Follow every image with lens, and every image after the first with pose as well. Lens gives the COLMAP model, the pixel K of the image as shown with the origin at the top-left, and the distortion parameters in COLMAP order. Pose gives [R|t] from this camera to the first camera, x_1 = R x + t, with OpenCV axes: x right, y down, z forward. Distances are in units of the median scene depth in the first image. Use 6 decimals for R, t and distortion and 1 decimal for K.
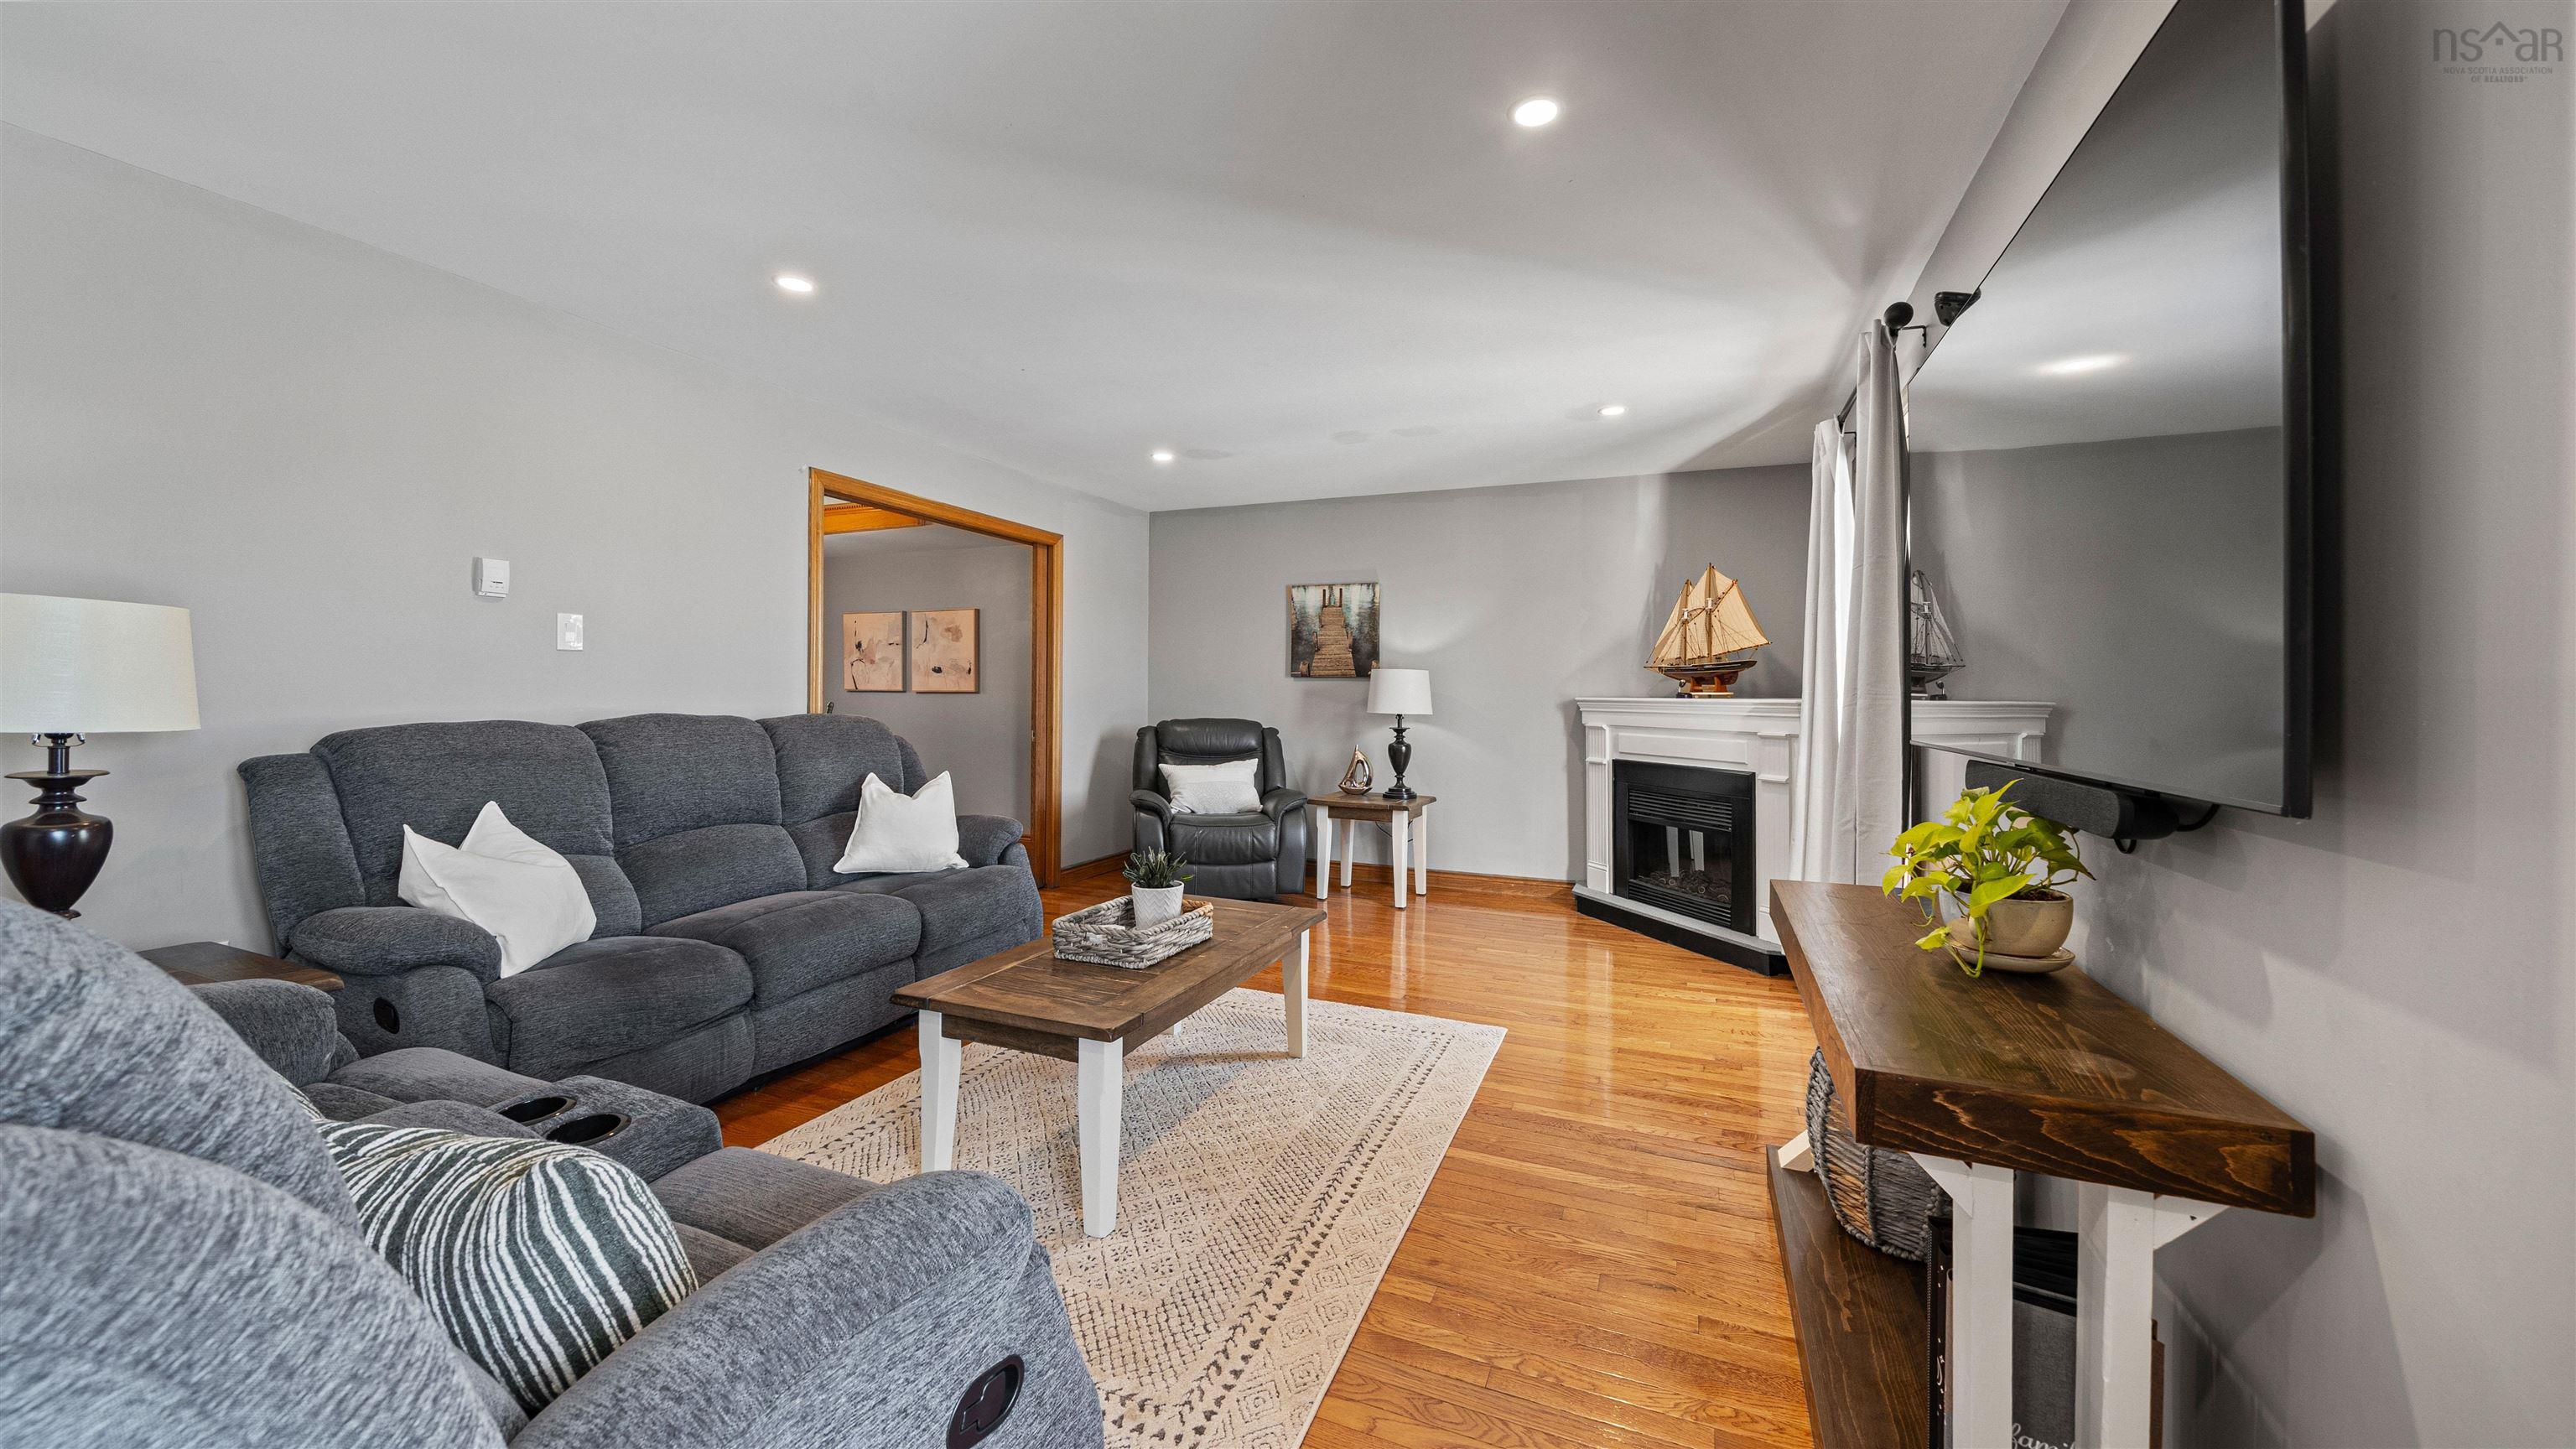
lens RADIAL K [[922.7, 0, 1285.2], [0, 922.7, 716.6], [0, 0, 1]] dist [-0.001306, -0.000038]
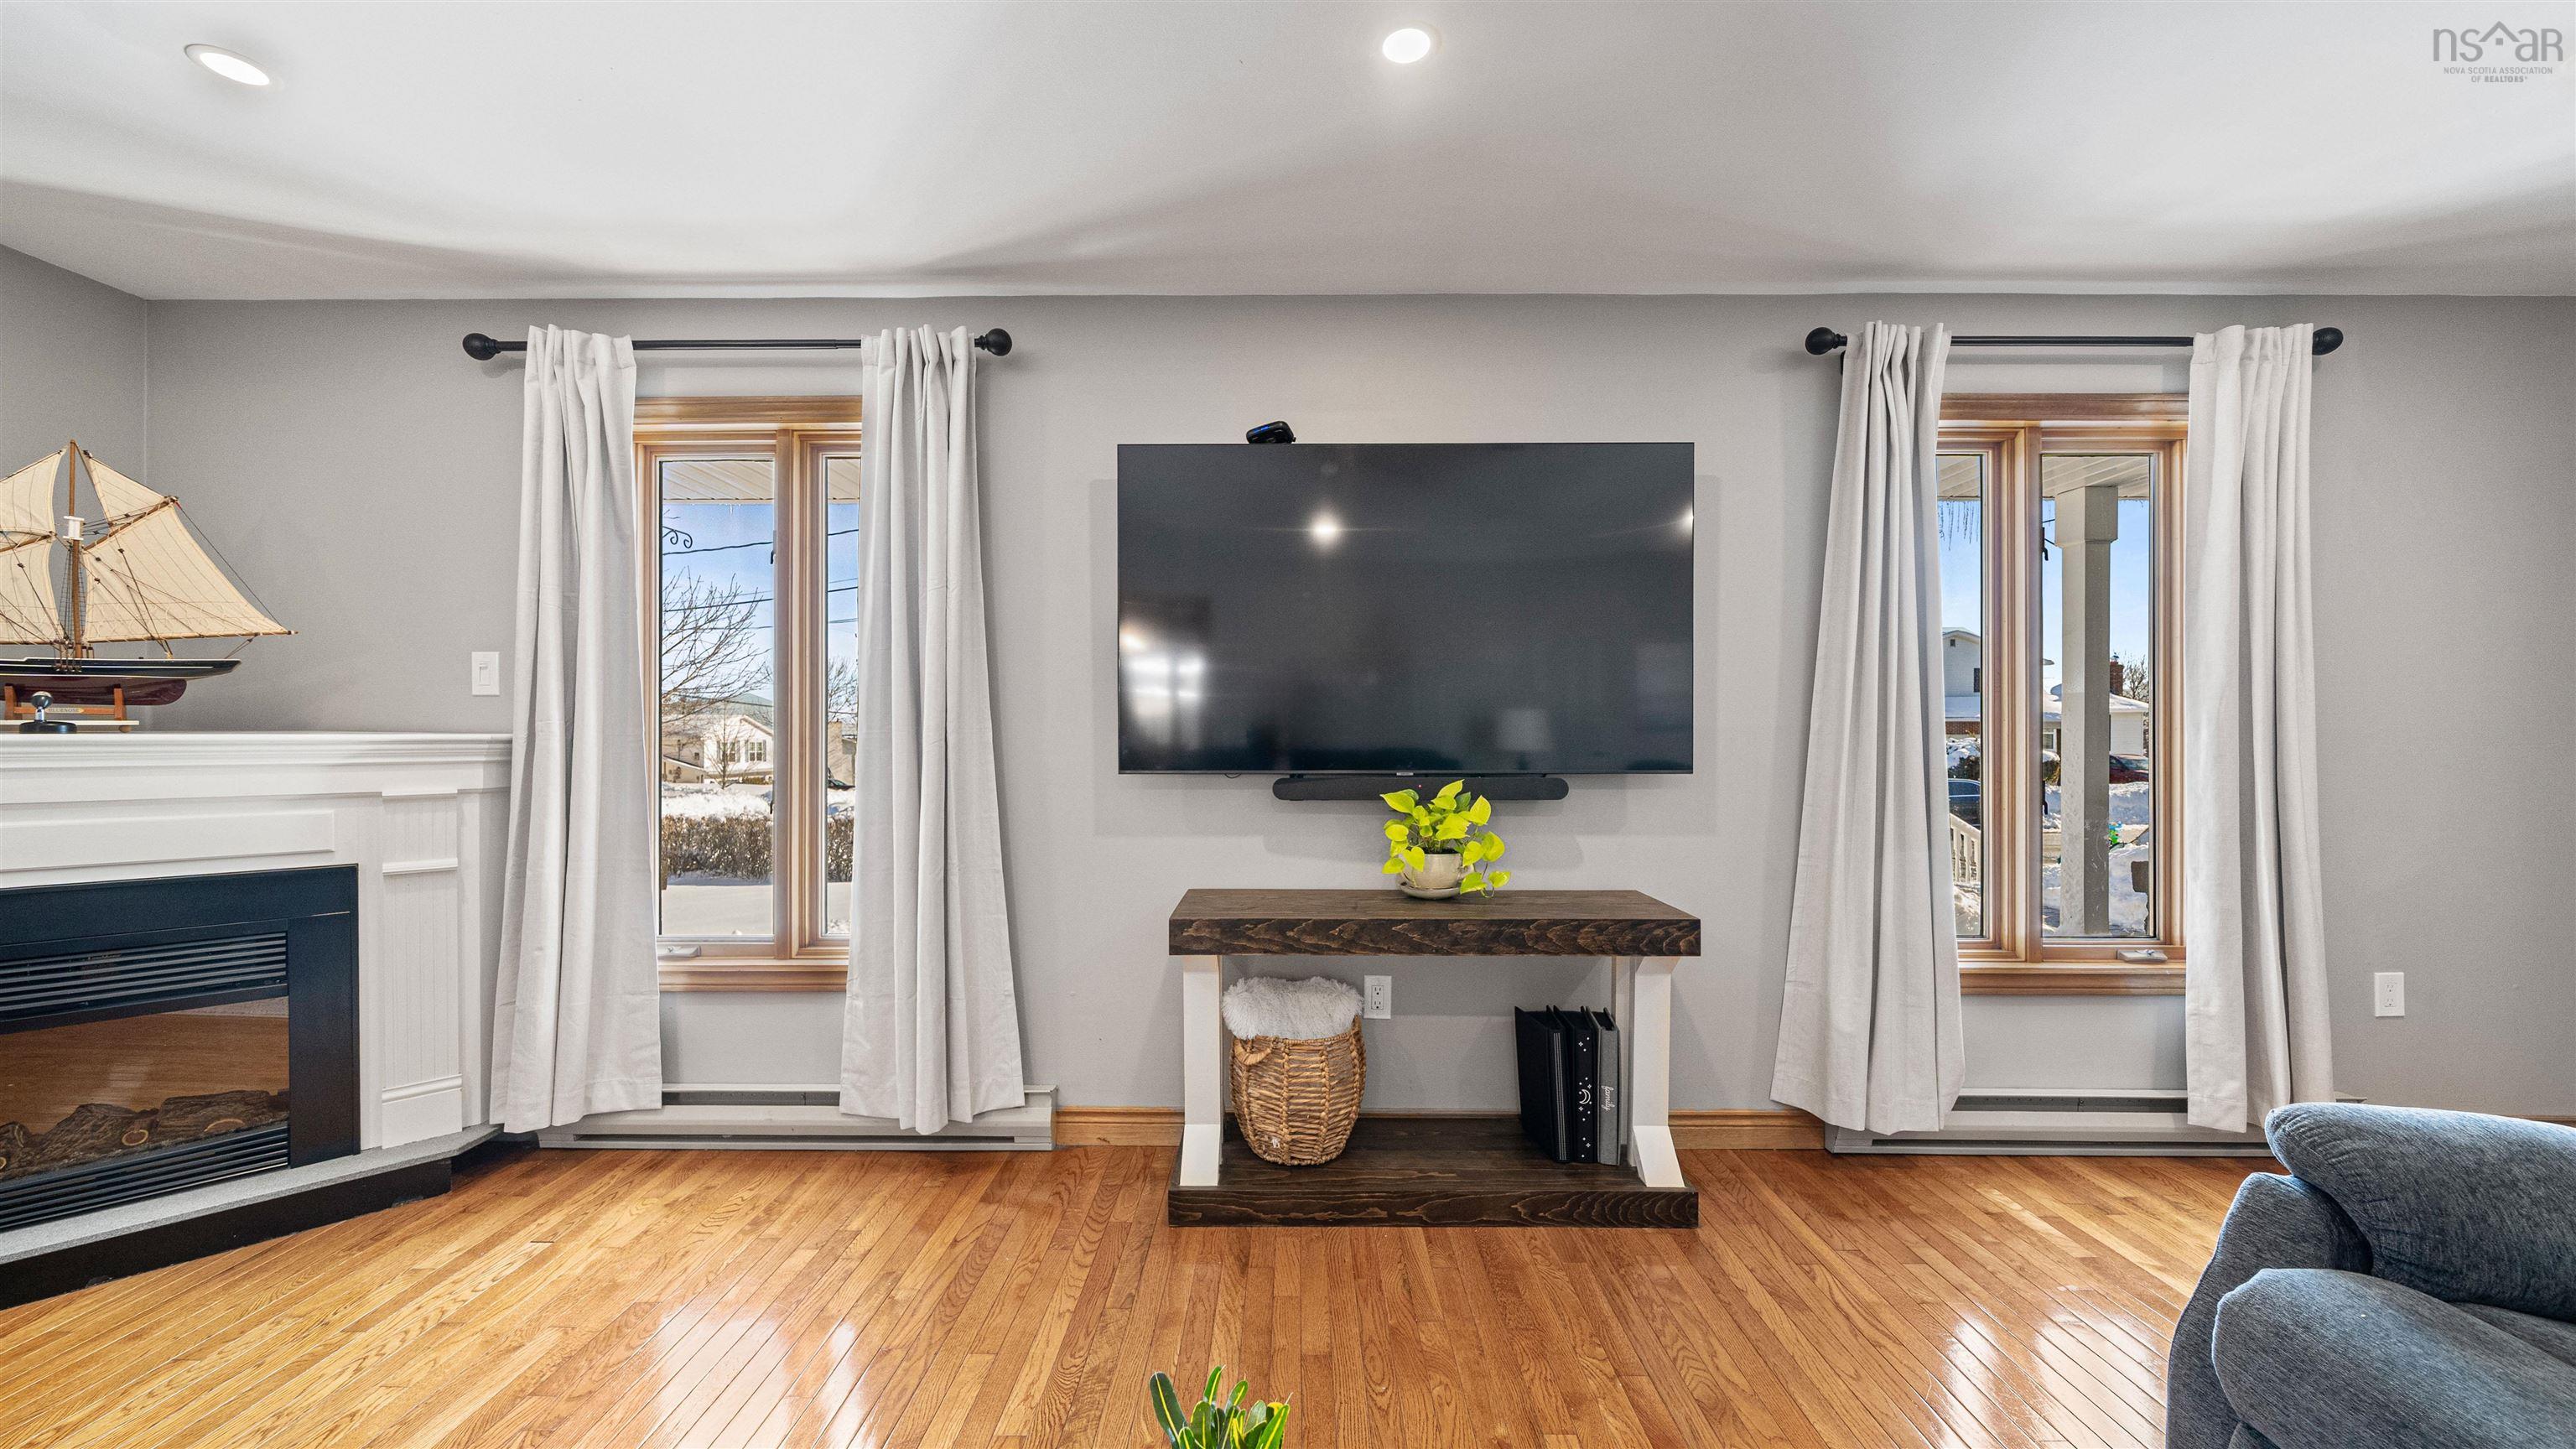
lens RADIAL K [[902.5, 0, 1288.0], [0, 902.5, 724.5], [0, 0, 1]] dist [-0.001227, -0.000158]
pose [[-0.386729, -0.005589, 0.922177, -0.197105], [0.017709, 0.999752, 0.013485, -0.019338], [-0.922023, 0.021546, -0.386534, 0.617615]]
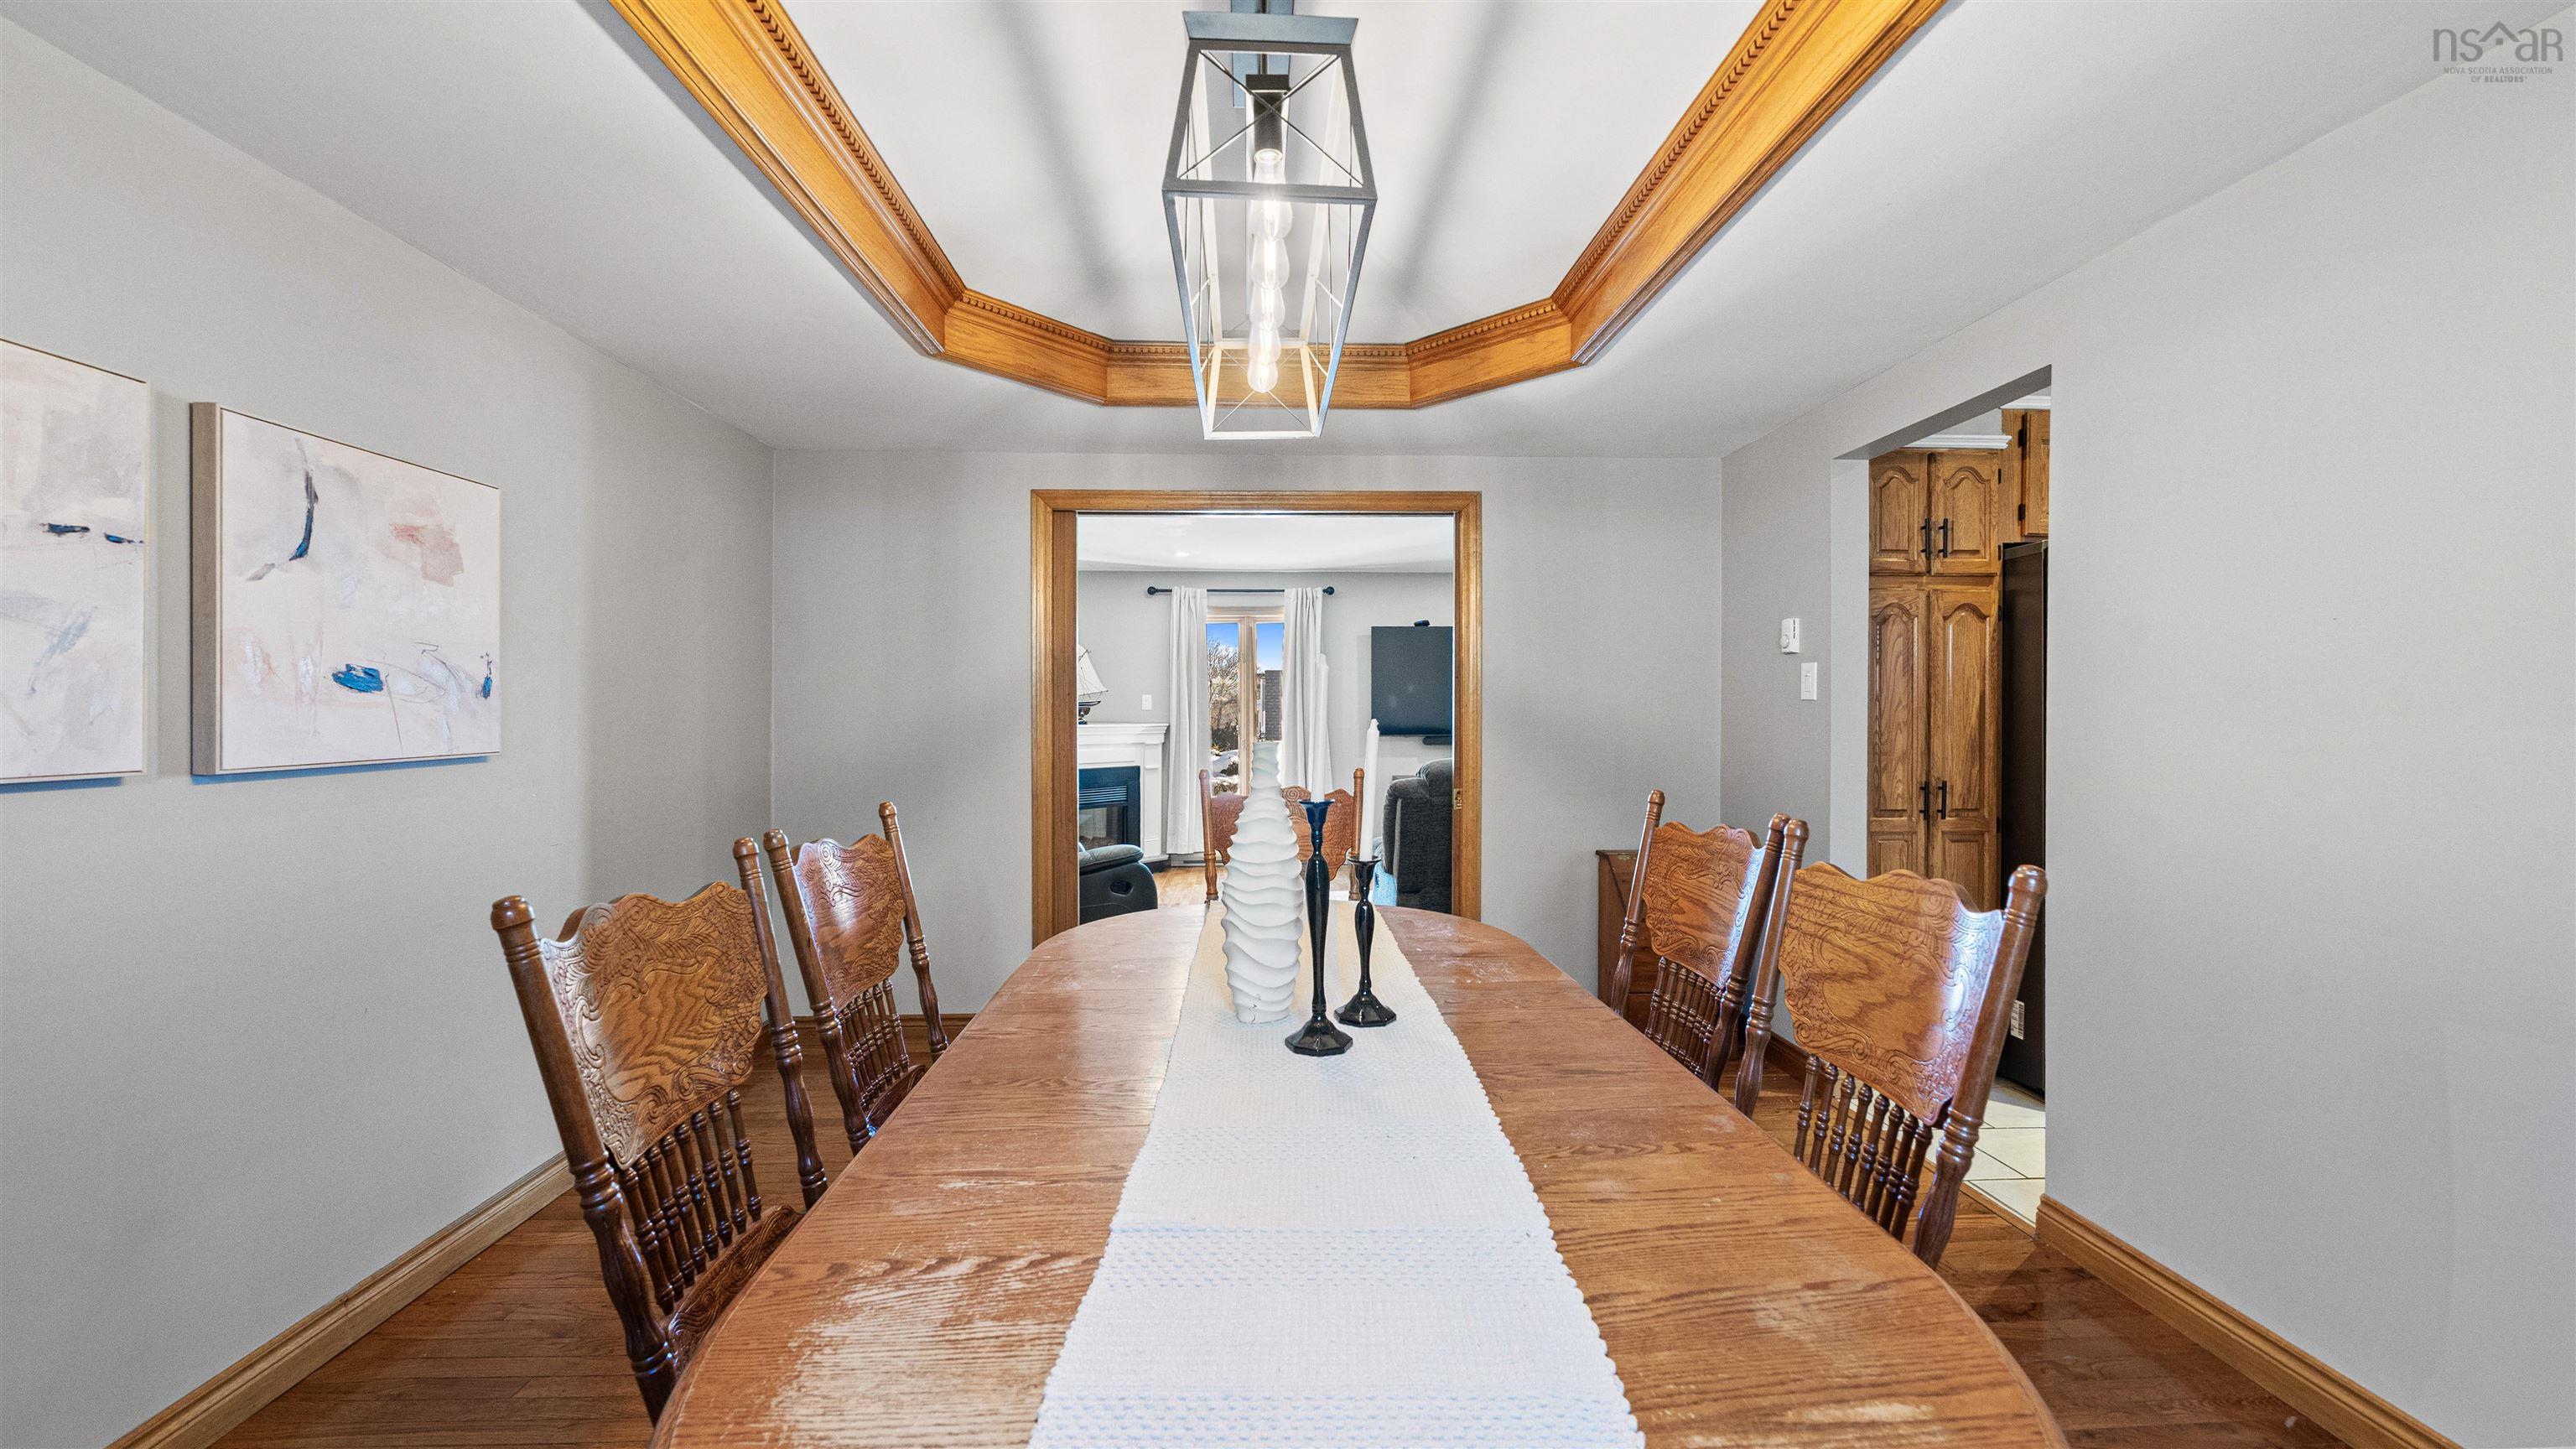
lens RADIAL K [[955.2, 0, 1286.5], [0, 955.2, 716.6], [0, 0, 1]] dist [-0.000443, -0.000044]
pose [[-0.441468, -0.014934, 0.897153, -1.129820], [0.019088, 0.999479, 0.026030, -0.066640], [-0.897074, 0.028616, -0.440952, 1.394091]]
